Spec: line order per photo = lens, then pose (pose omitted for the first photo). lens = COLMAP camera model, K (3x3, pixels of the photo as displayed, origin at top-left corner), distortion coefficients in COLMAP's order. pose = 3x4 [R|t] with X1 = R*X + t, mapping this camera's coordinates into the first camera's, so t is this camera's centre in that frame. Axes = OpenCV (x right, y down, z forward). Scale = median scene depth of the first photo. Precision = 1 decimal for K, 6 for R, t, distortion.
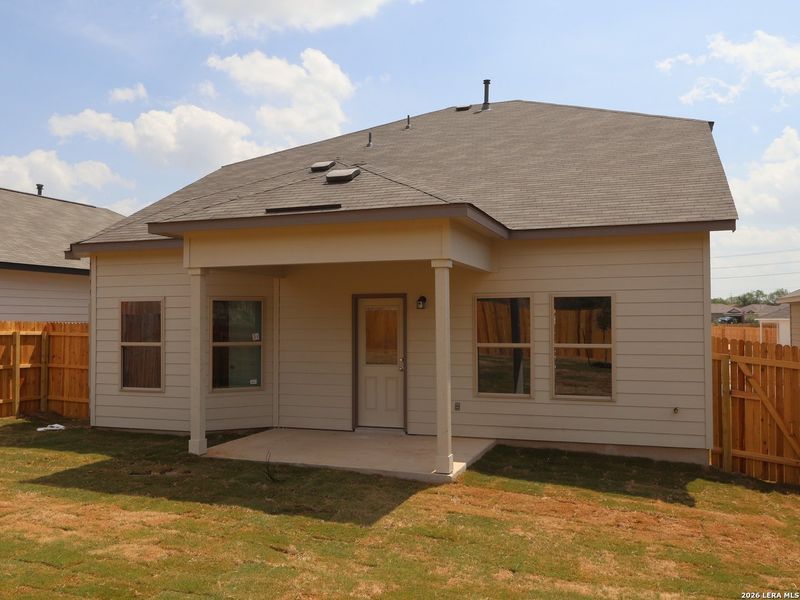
lens RADIAL K [[700.0, 0, 412.0], [0, 700.0, 308.8], [0, 0, 1]] dist [-0.012793, 0.076421]
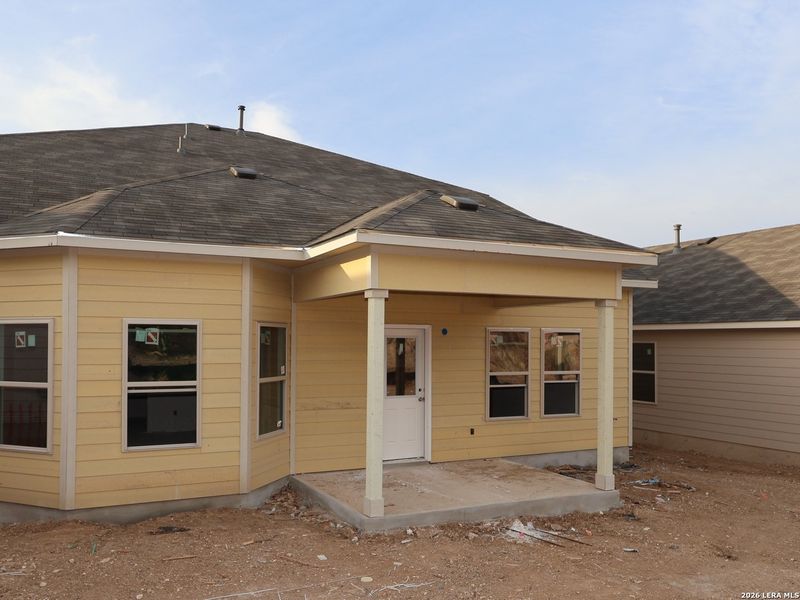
lens RADIAL K [[643.1, 0, 345.9], [0, 643.1, 334.5], [0, 0, 1]] dist [0.001811, -0.014640]
pose [[0.723879, 0.017224, 0.689712, -0.727990], [-0.020448, 0.999785, -0.003506, -0.001666], [-0.689624, -0.011565, 0.724075, 0.403696]]
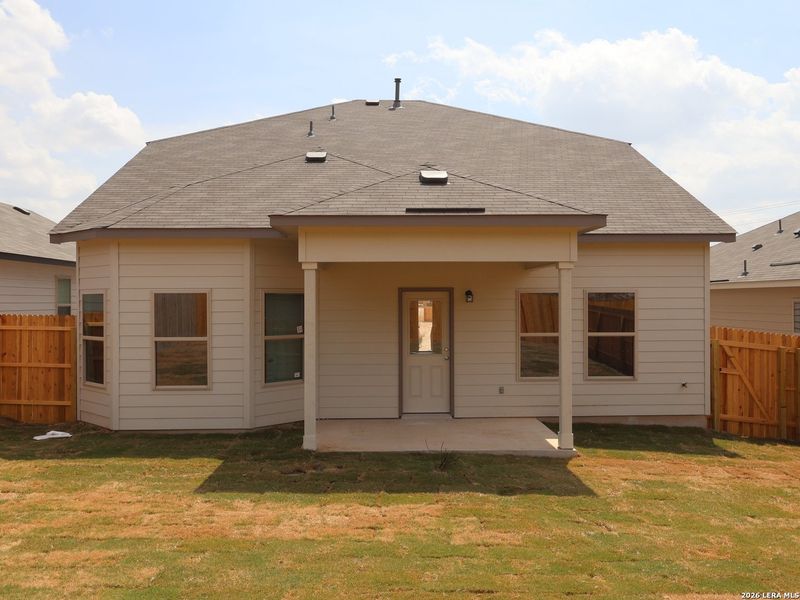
lens RADIAL K [[700.0, 0, 409.1], [0, 700.0, 301.7], [0, 0, 1]] dist [-0.012793, 0.076421]
pose [[0.931096, 0.000355, 0.364774, -0.457111], [-0.006696, 0.999848, 0.016119, -0.016676], [-0.364712, -0.017450, 0.930957, 0.022521]]
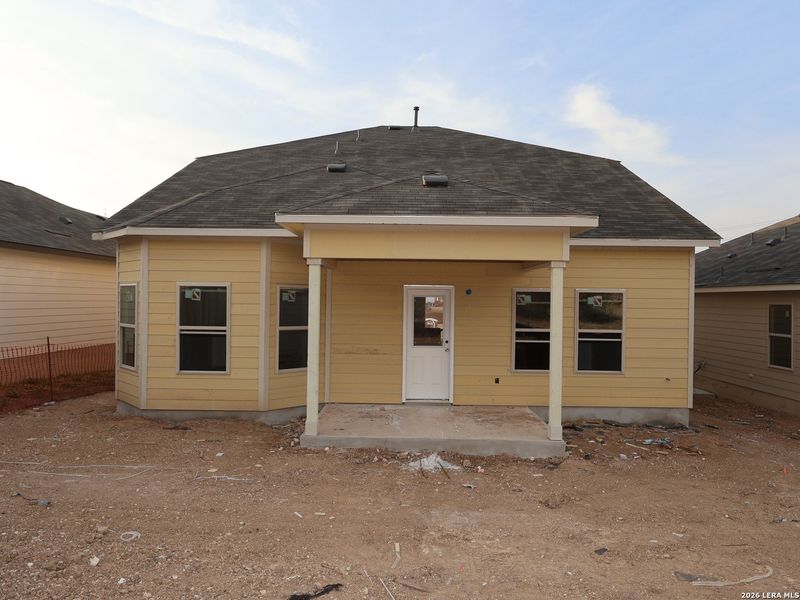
lens RADIAL K [[565.8, 0, 409.4], [0, 565.8, 300.1], [0, 0, 1]] dist [-0.004123, 0.002350]
pose [[0.946124, 0.017125, 0.323352, -0.380349], [-0.022658, 0.999654, 0.013356, -0.008384], [-0.323011, -0.019963, 0.946184, 0.123736]]
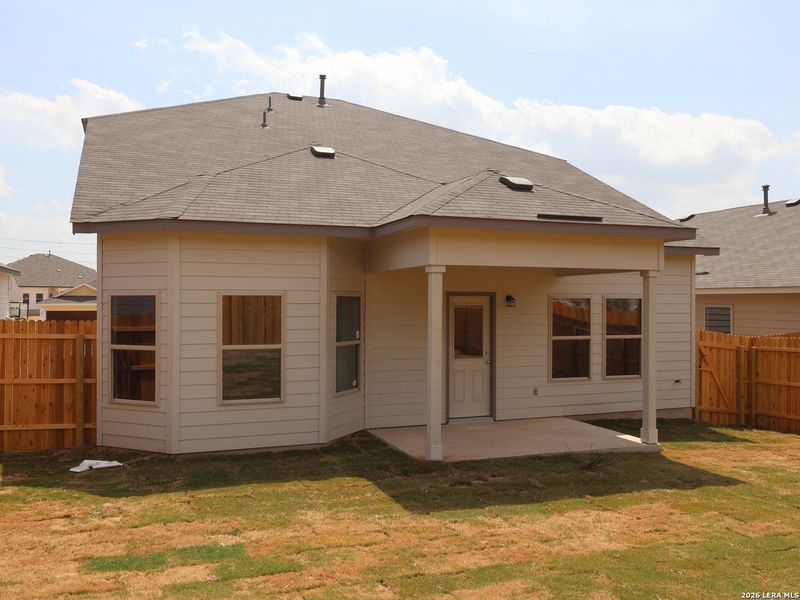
lens RADIAL K [[700.0, 0, 401.7], [0, 700.0, 301.2], [0, 0, 1]] dist [-0.012793, 0.076421]
pose [[0.760623, 0.007218, 0.649154, -0.815589], [-0.017055, 0.999815, 0.008866, -0.014733], [-0.648970, -0.017815, 0.760605, 0.259869]]
